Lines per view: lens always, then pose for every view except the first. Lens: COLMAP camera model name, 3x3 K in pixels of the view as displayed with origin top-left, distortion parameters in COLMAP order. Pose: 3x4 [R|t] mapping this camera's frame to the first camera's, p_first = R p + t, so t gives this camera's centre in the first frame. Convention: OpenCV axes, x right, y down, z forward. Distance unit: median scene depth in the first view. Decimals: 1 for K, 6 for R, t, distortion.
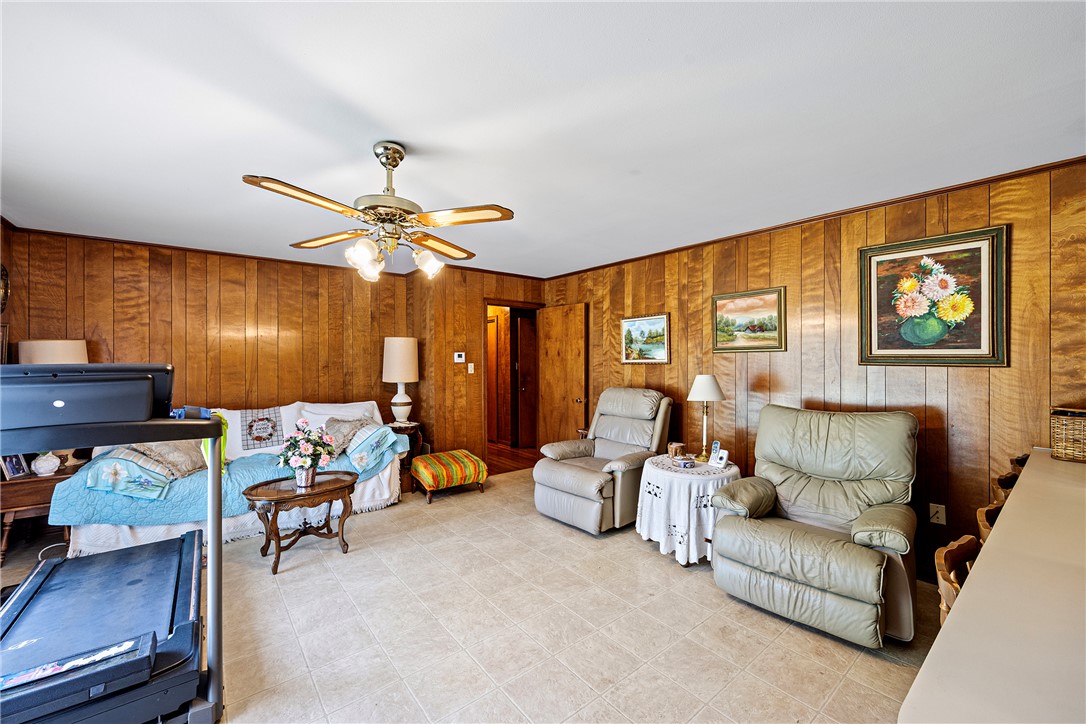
lens RADIAL K [[428.0, 0, 543.0], [0, 428.0, 362.0], [0, 0, 1]] dist [-0.000752, -0.005242]
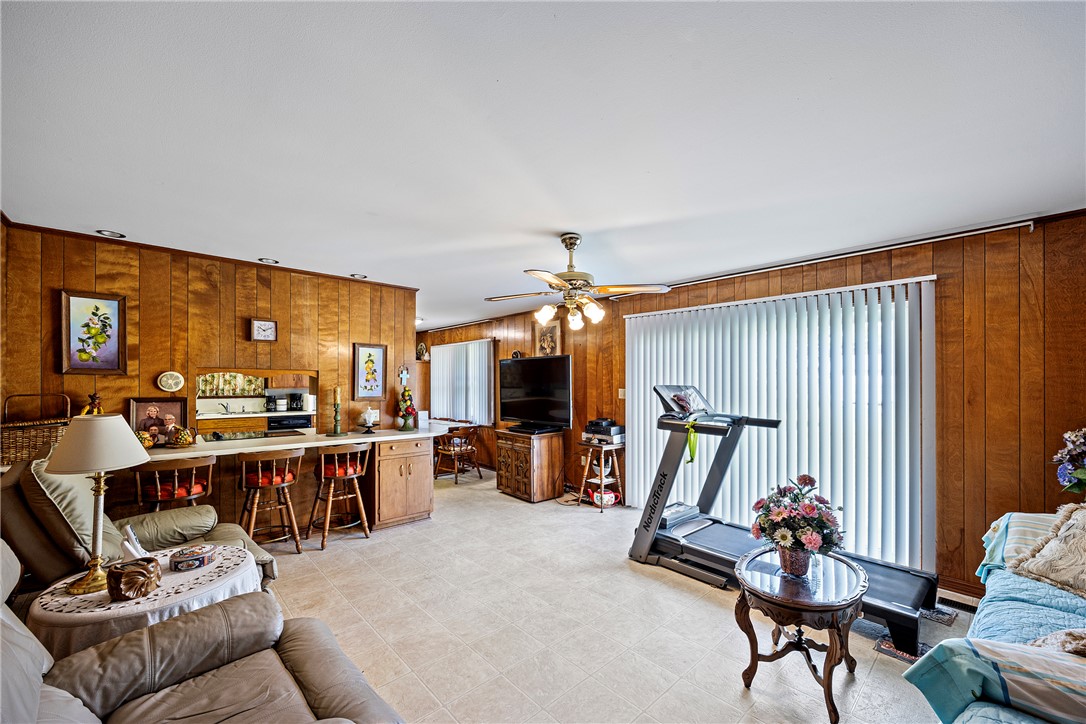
lens RADIAL K [[429.8, 0, 537.2], [0, 429.8, 383.3], [0, 0, 1]] dist [0.000766, -0.004732]
pose [[-0.999199, -0.001217, -0.039997, -0.108215], [-0.001678, 0.999932, 0.011499, -0.013280], [0.039980, 0.011557, -0.999134, 1.422888]]
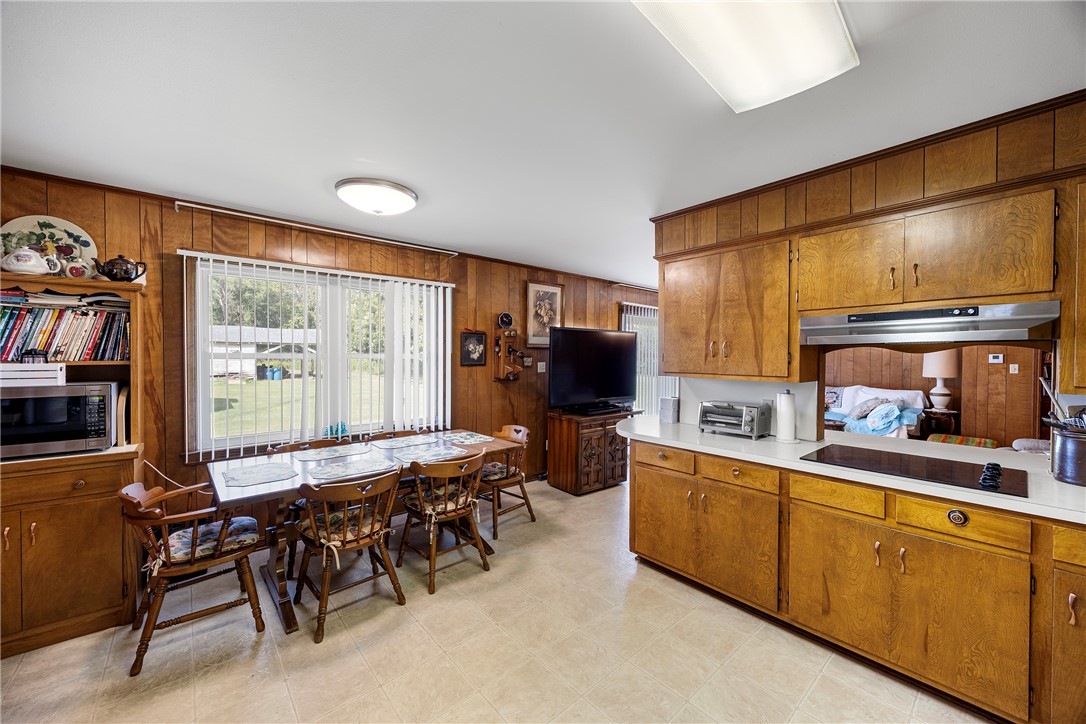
lens RADIAL K [[440.4, 0, 543.0], [0, 440.4, 362.0], [0, 0, 1]] dist [0.025226, -0.005641]
pose [[0.062547, 0.015192, -0.997926, 1.244912], [-0.013696, 0.999803, 0.014362, -0.003321], [0.997948, 0.012769, 0.062743, -0.361848]]
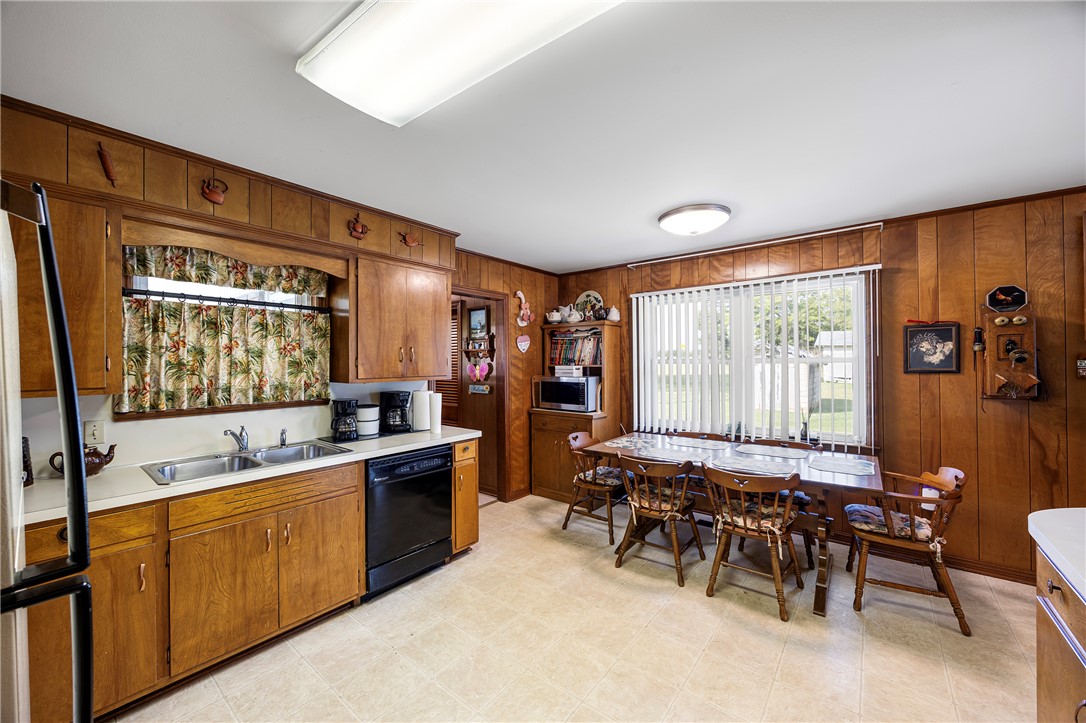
lens RADIAL K [[440.4, 0, 543.0], [0, 440.4, 361.5], [0, 0, 1]] dist [0.025226, -0.005641]
pose [[-0.978739, 0.008338, -0.204939, 0.895360], [0.006495, 0.999932, 0.009668, -0.008119], [0.205006, 0.008131, -0.978727, 0.224241]]
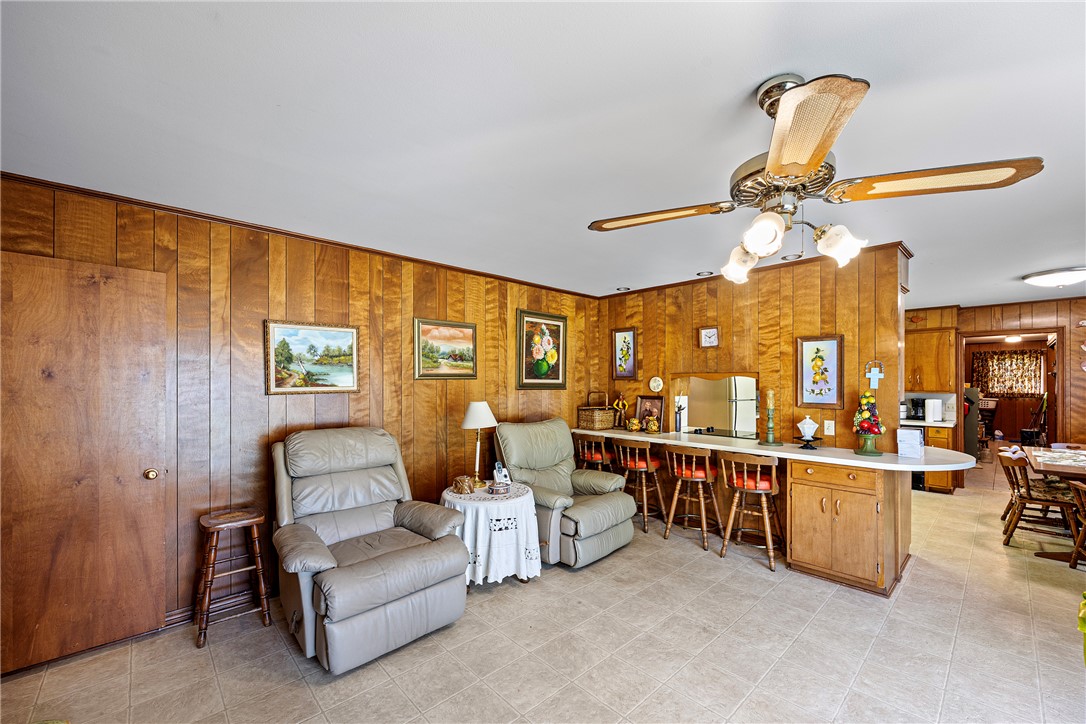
lens RADIAL K [[426.4, 0, 558.3], [0, 426.4, 386.6], [0, 0, 1]] dist [0.000507, -0.004615]
pose [[-0.076305, -0.005179, 0.997071, -0.599136], [0.009503, 0.999937, 0.005921, -0.008588], [-0.997039, 0.009927, -0.076251, 0.824934]]
